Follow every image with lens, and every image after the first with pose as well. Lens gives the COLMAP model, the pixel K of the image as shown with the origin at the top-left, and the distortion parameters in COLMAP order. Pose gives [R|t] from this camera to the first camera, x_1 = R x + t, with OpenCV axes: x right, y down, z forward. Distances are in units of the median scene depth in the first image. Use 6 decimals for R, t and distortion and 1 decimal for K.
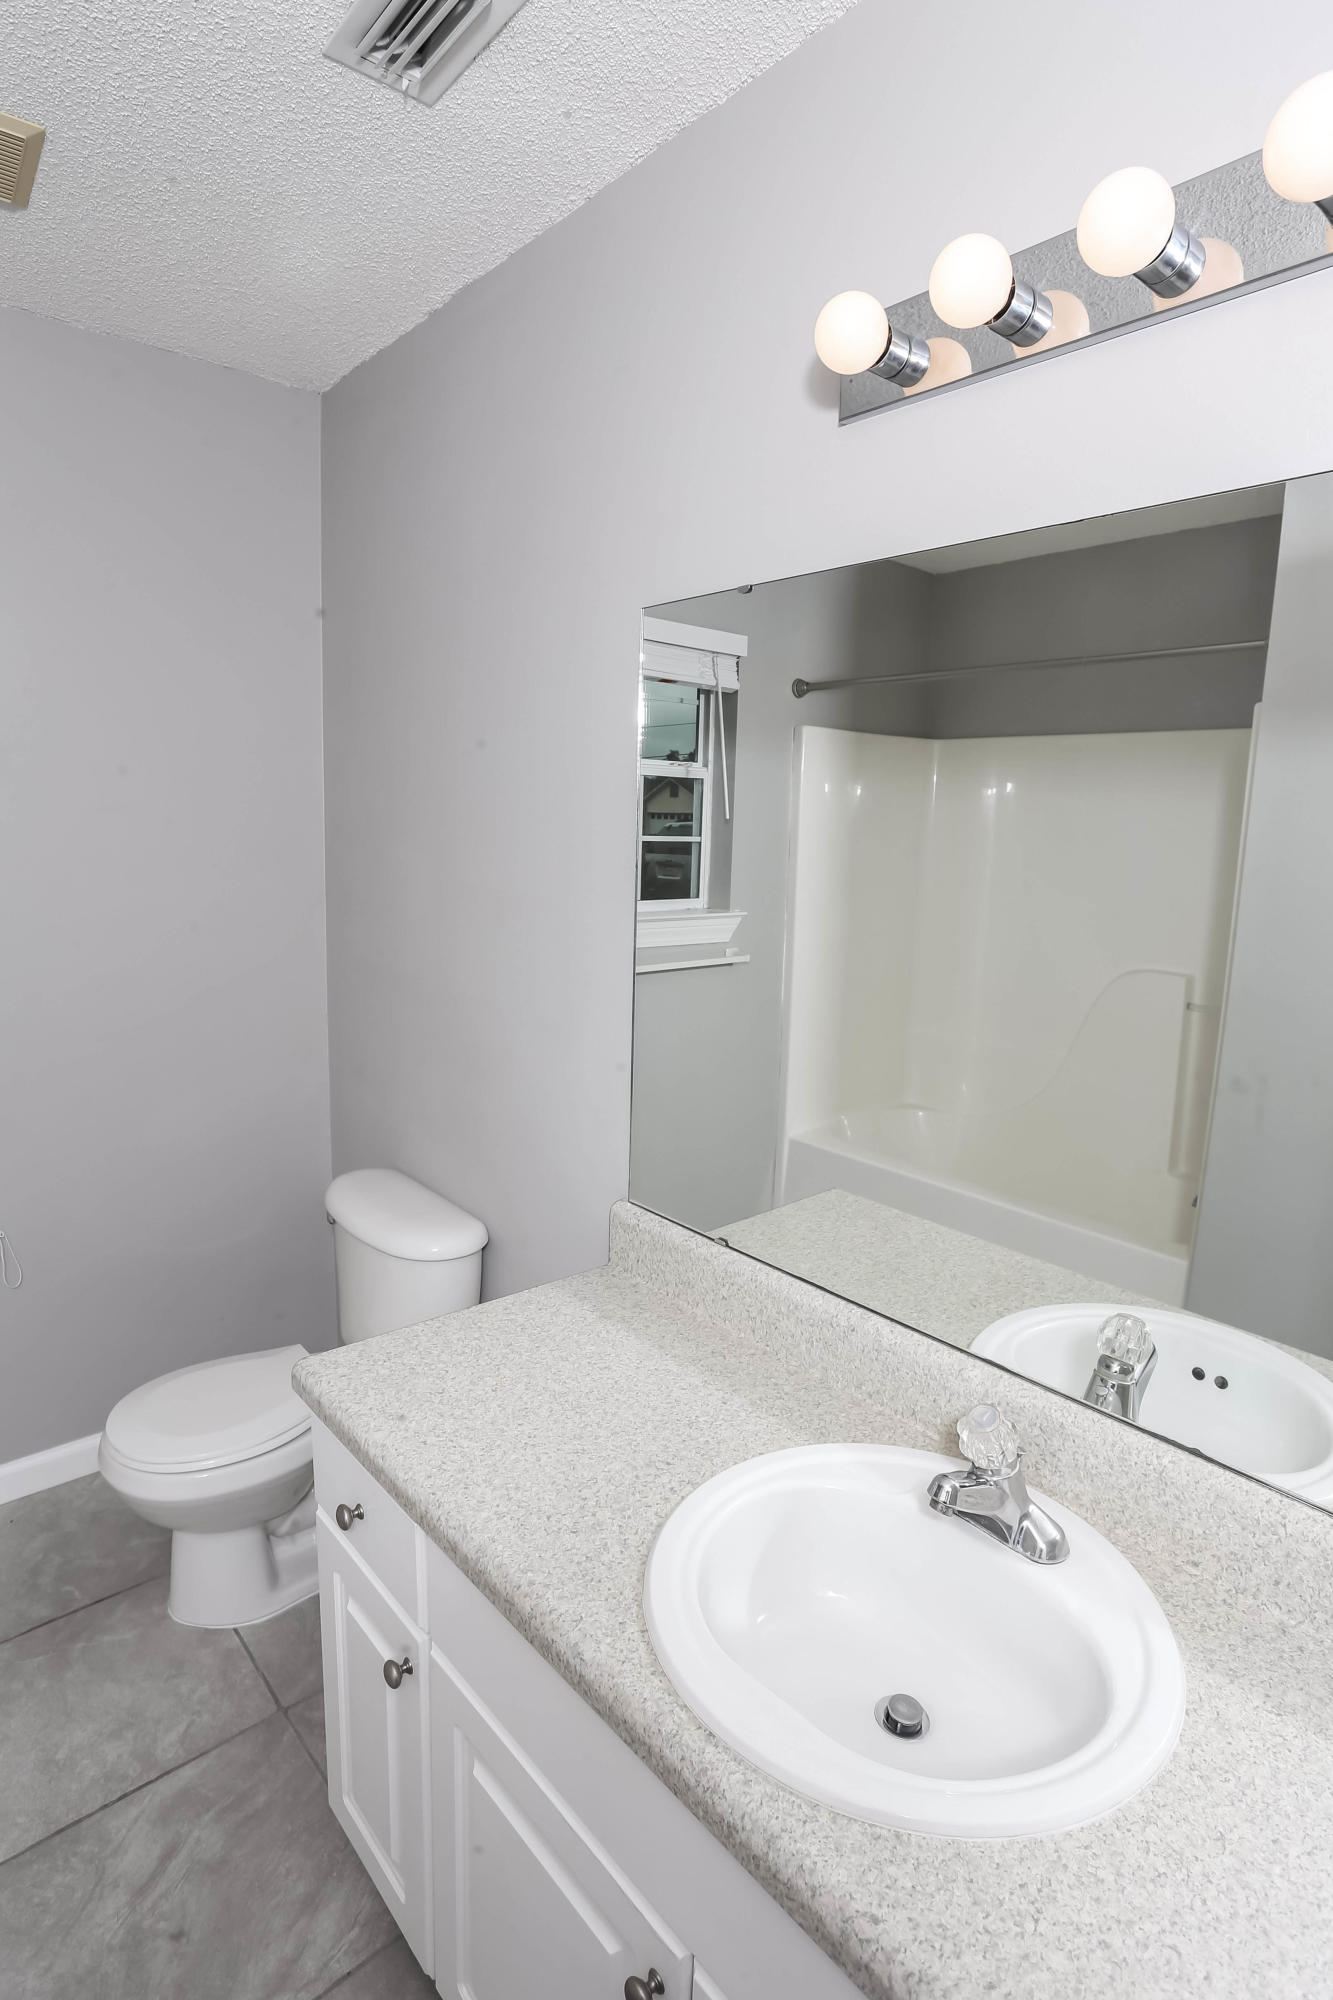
lens RADIAL K [[1040.5, 0, 666.5], [0, 1040.5, 1000.0], [0, 0, 1]] dist [-0.069913, 0.029378]
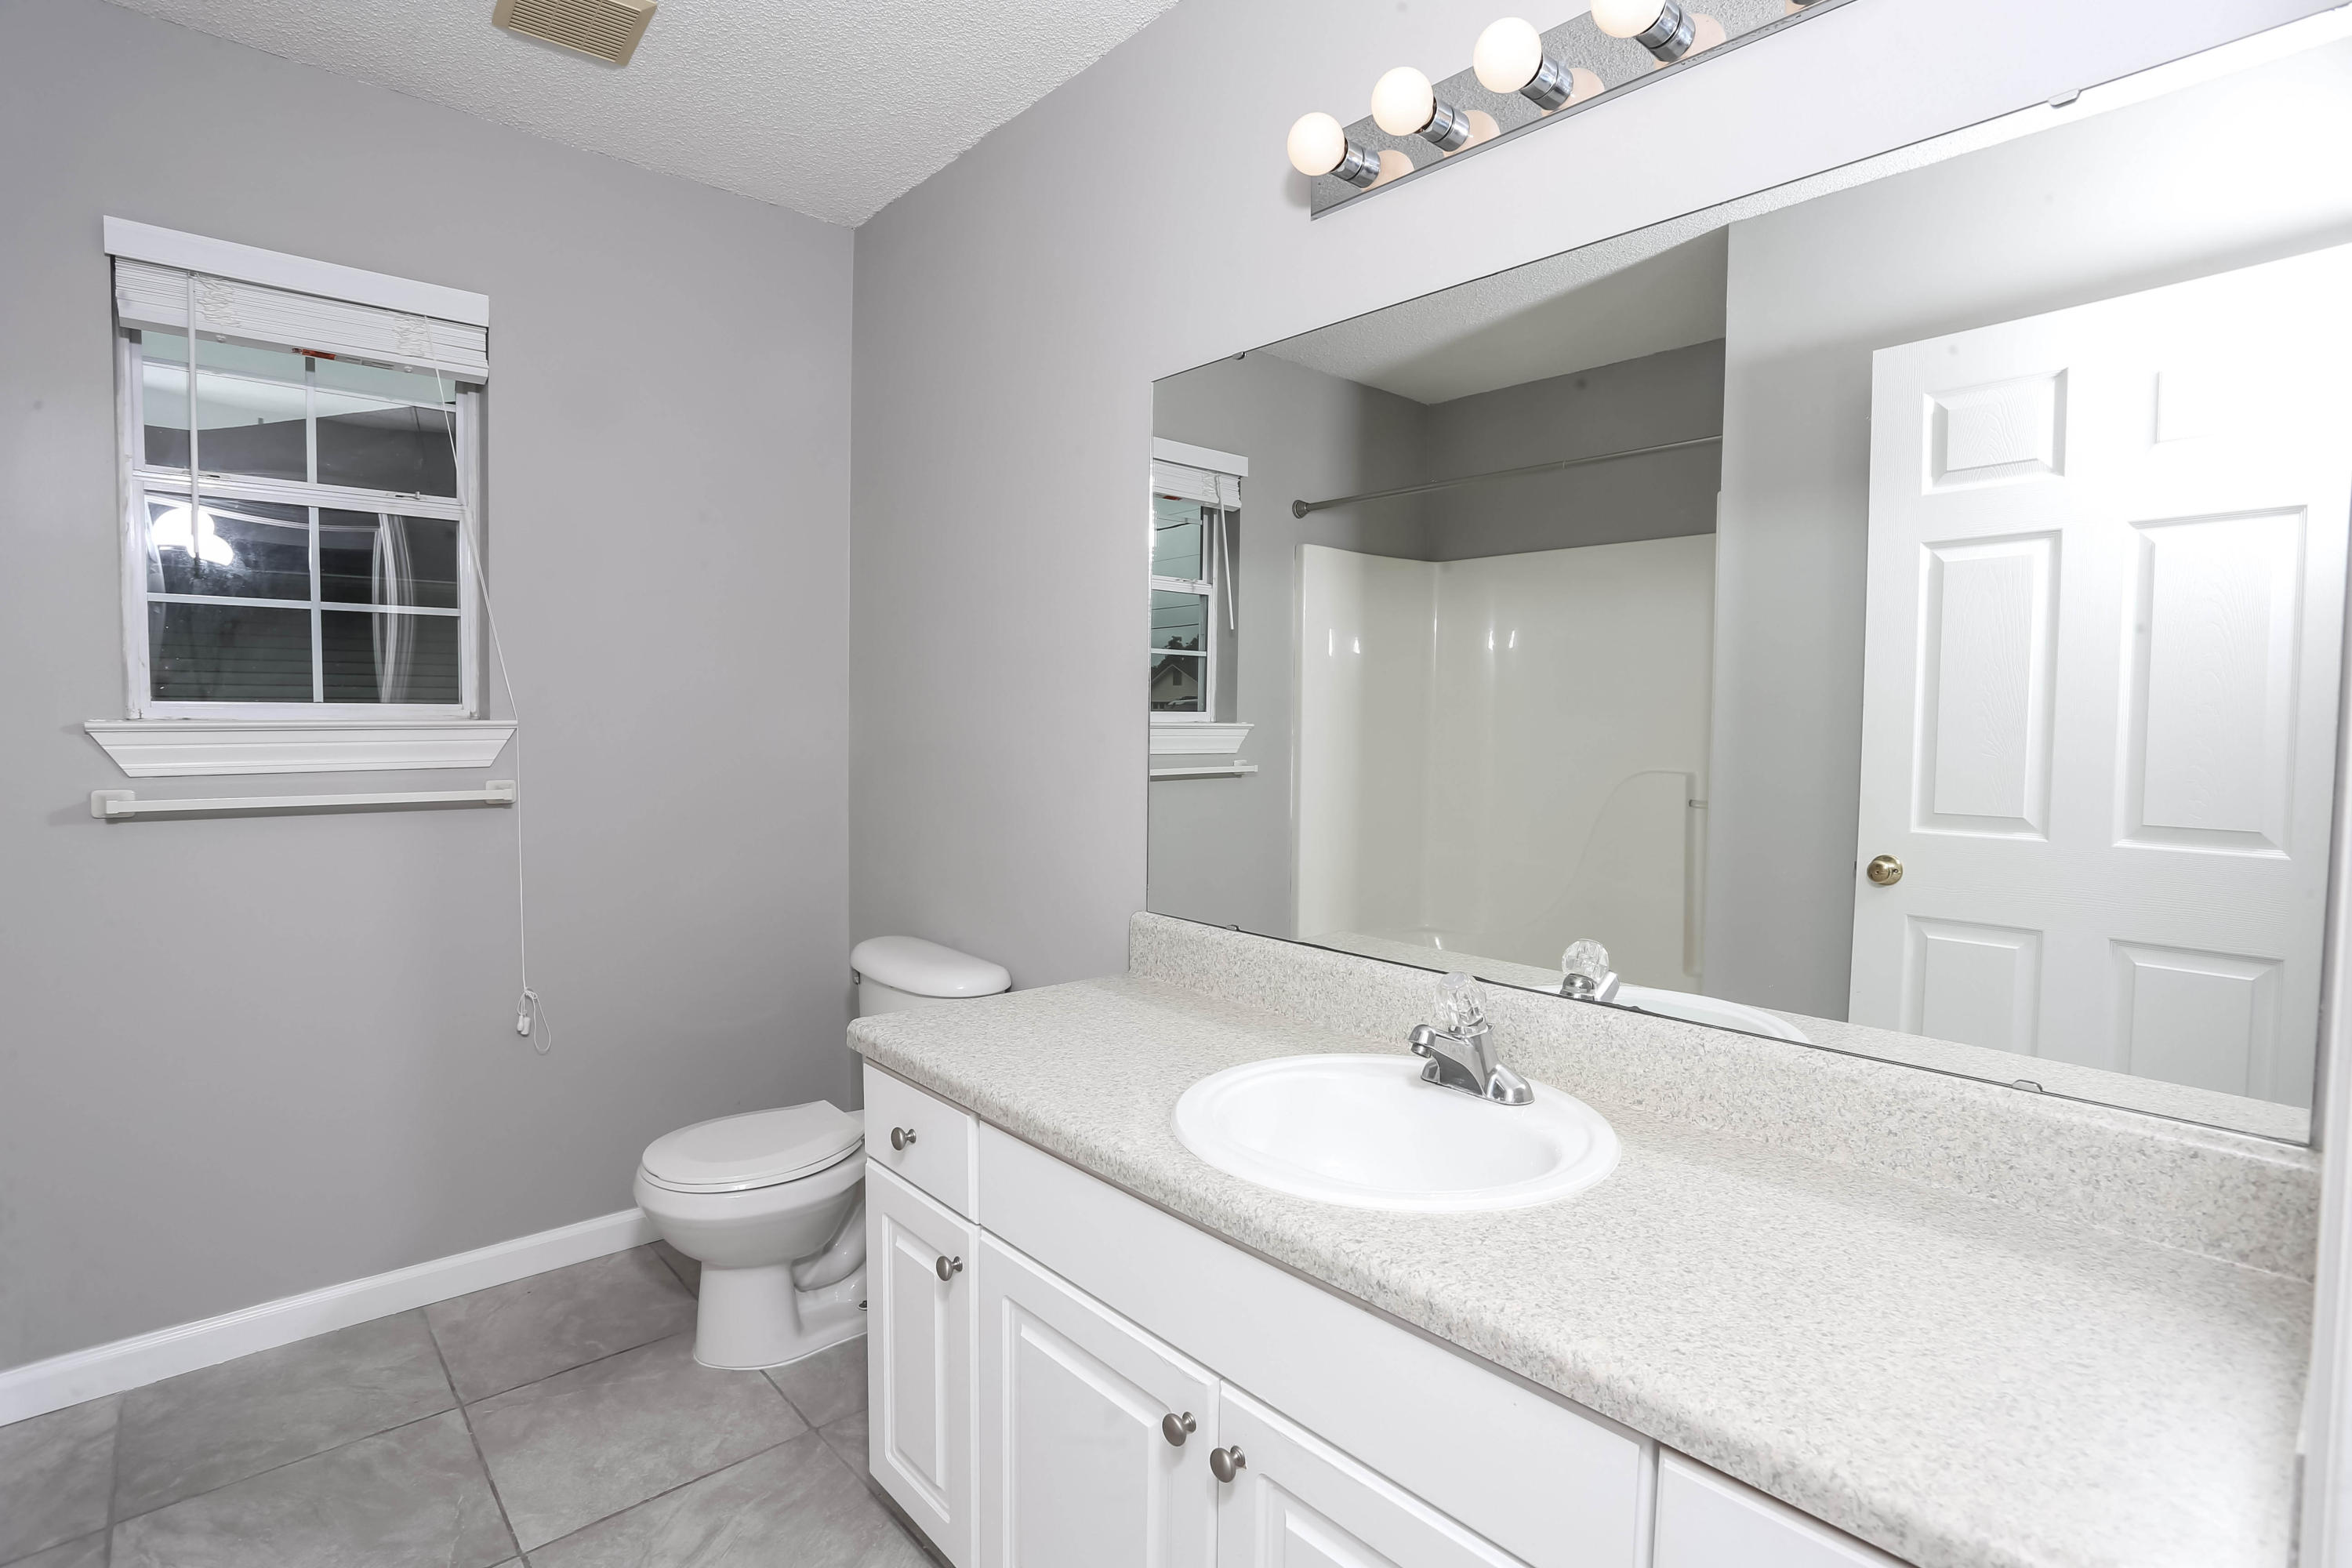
lens RADIAL K [[1144.8, 0, 1194.8], [0, 1144.8, 780.2], [0, 0, 1]] dist [-0.081872, 0.041031]
pose [[0.999629, -0.017880, 0.020523, -0.008665], [0.020102, 0.993313, -0.113691, 0.198228], [-0.018353, 0.114062, 0.993304, -0.204667]]
